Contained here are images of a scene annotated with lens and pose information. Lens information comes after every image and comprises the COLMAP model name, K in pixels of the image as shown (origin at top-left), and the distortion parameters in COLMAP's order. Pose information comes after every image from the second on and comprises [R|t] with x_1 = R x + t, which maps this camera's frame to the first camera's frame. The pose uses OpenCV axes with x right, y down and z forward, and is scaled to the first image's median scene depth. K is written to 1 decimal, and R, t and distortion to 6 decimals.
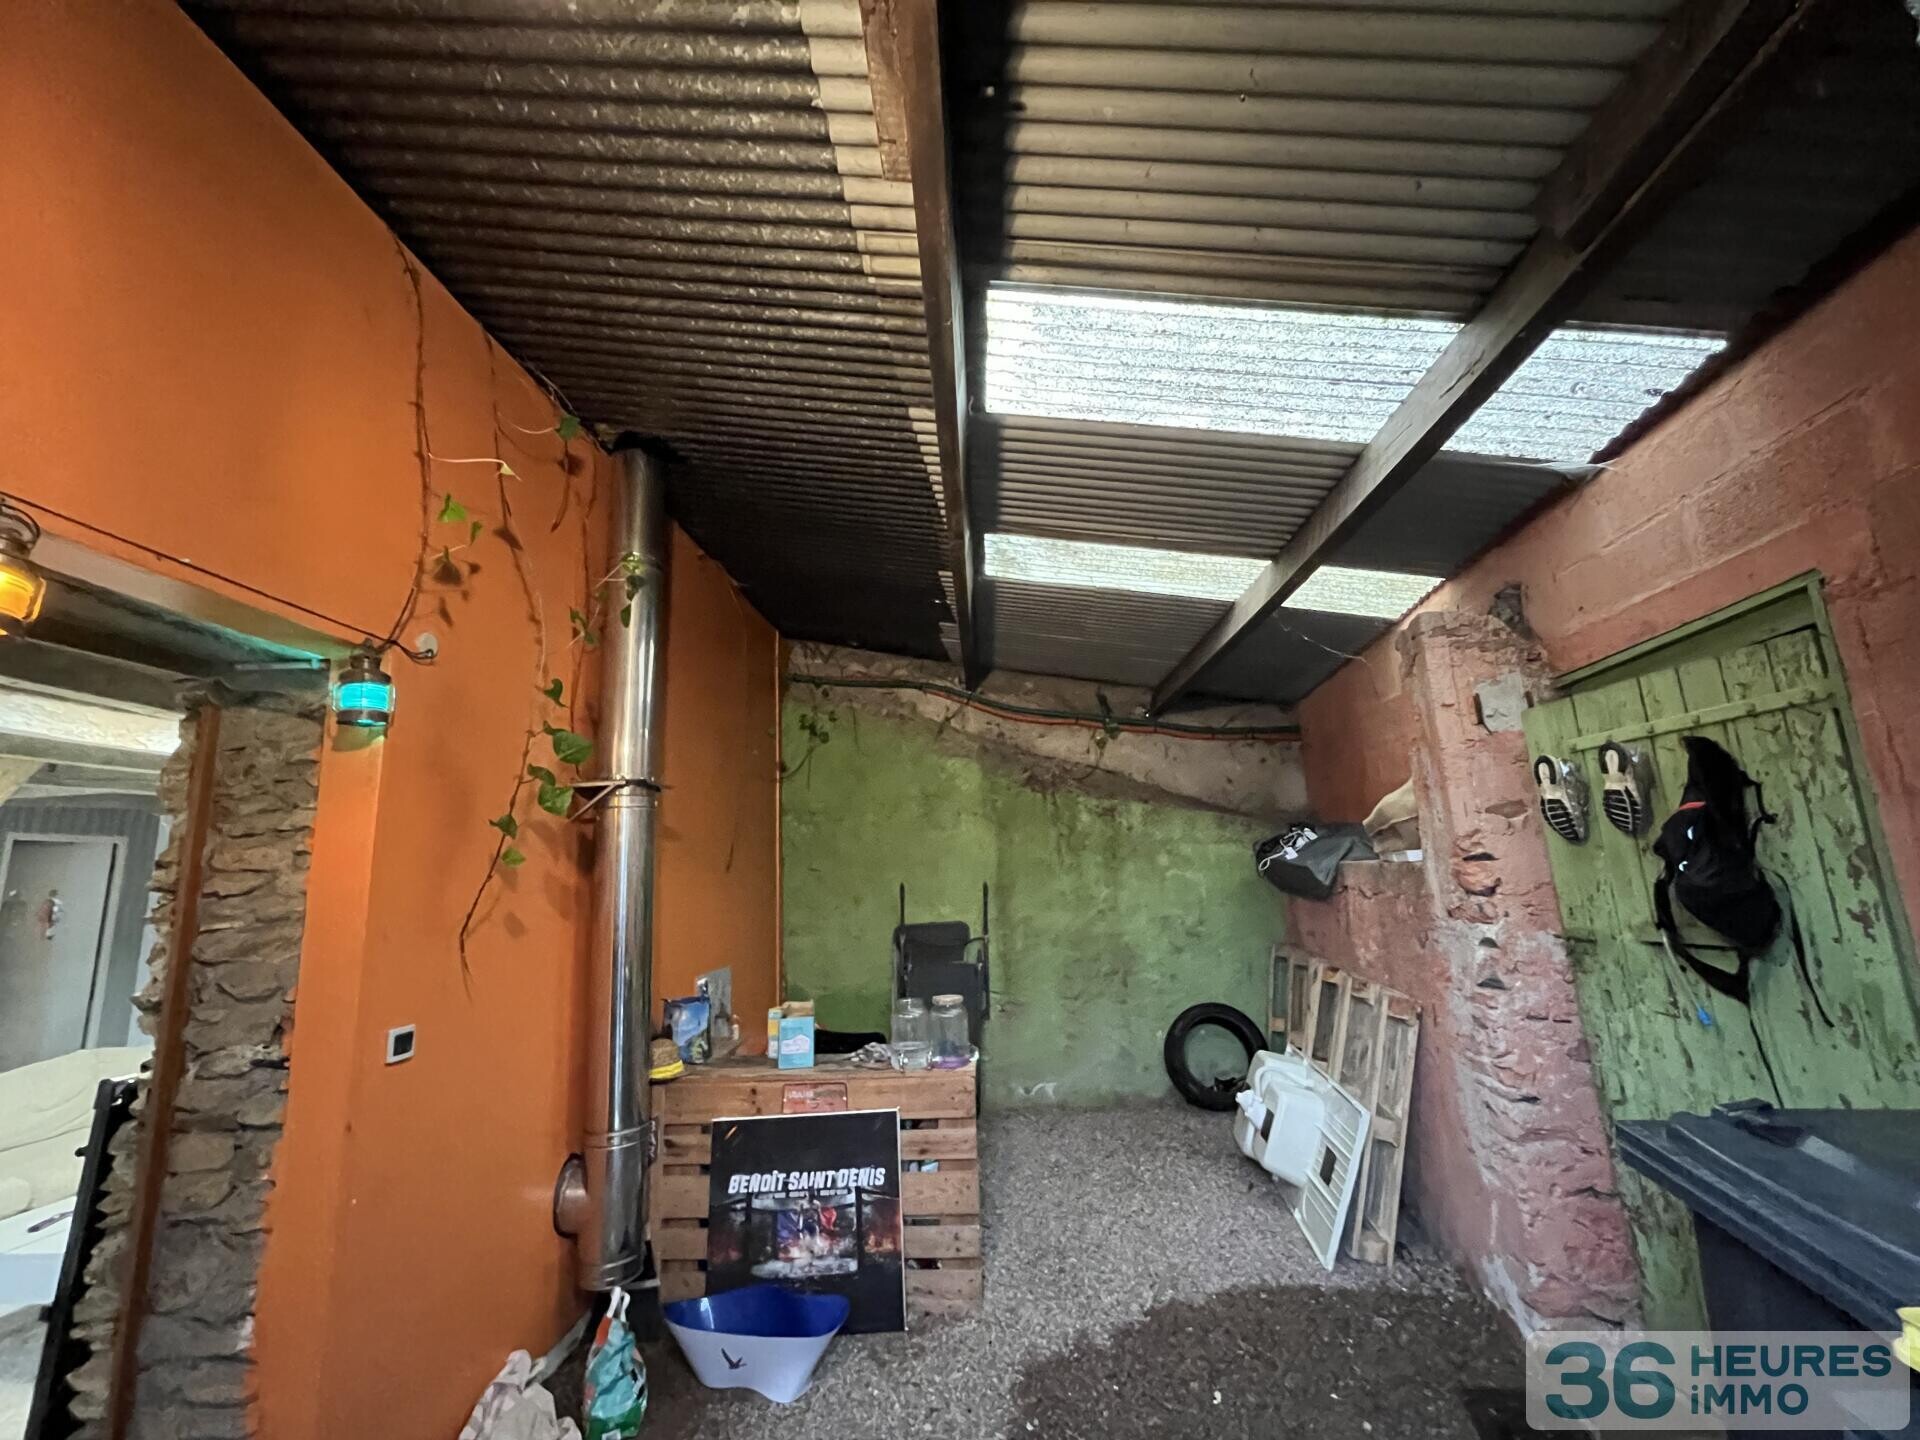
lens RADIAL K [[786.0, 0, 960.0], [0, 786.0, 720.0], [0, 0, 1]] dist [0.000555, 0.000035]
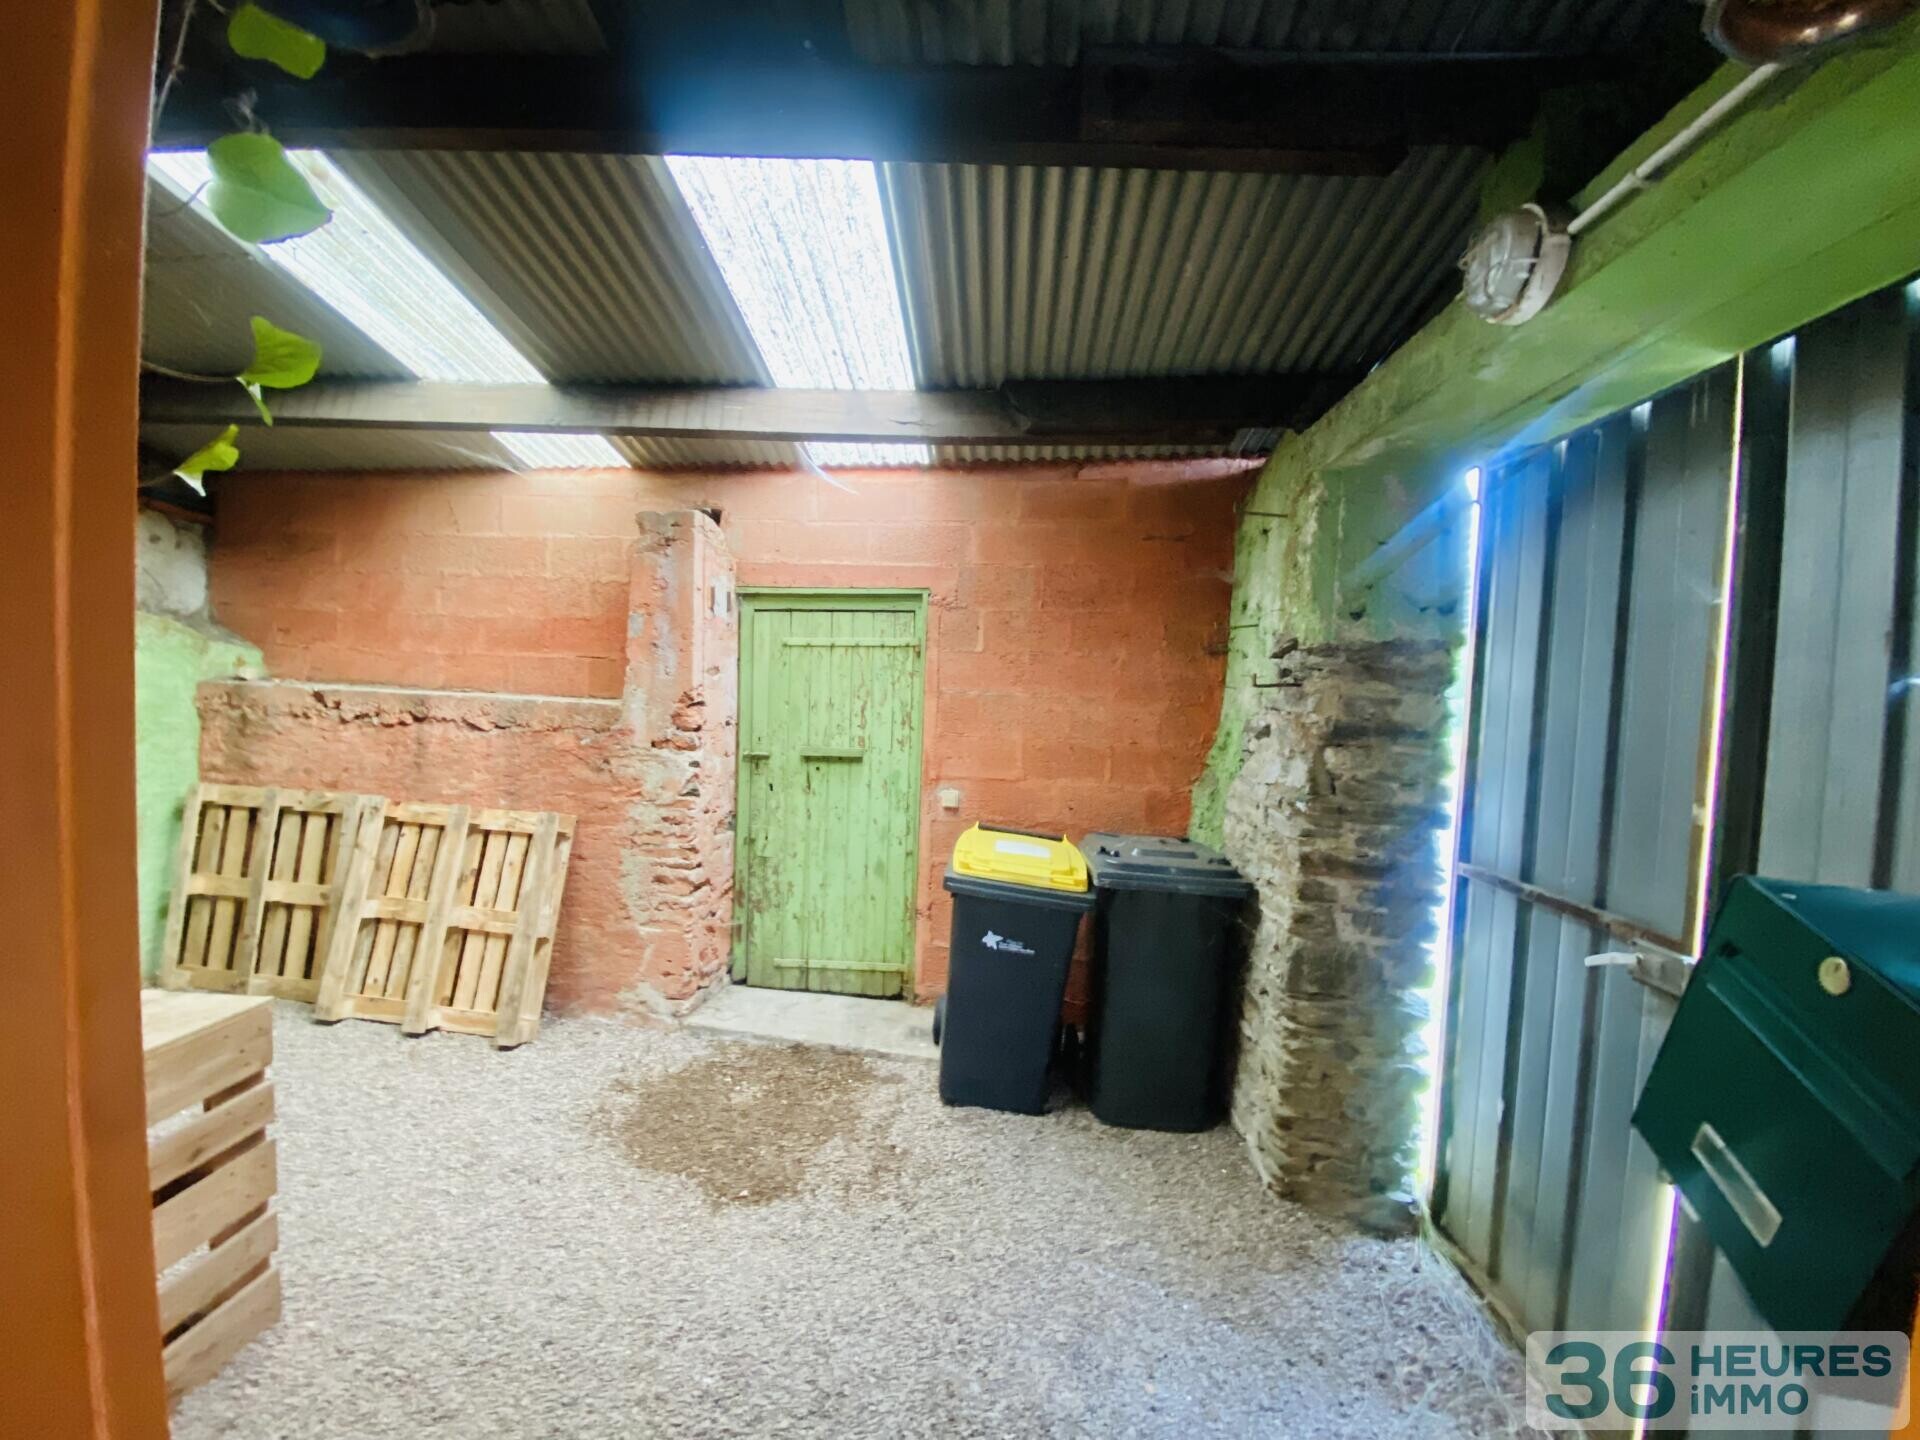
lens RADIAL K [[780.6, 0, 960.0], [0, 780.6, 720.0], [0, 0, 1]] dist [-0.002260, -0.012473]
pose [[-0.044439, -0.000856, 0.999012, -0.729948], [-0.230292, 0.973076, -0.009411, 0.111360], [-0.972106, -0.230483, -0.043439, 0.620083]]
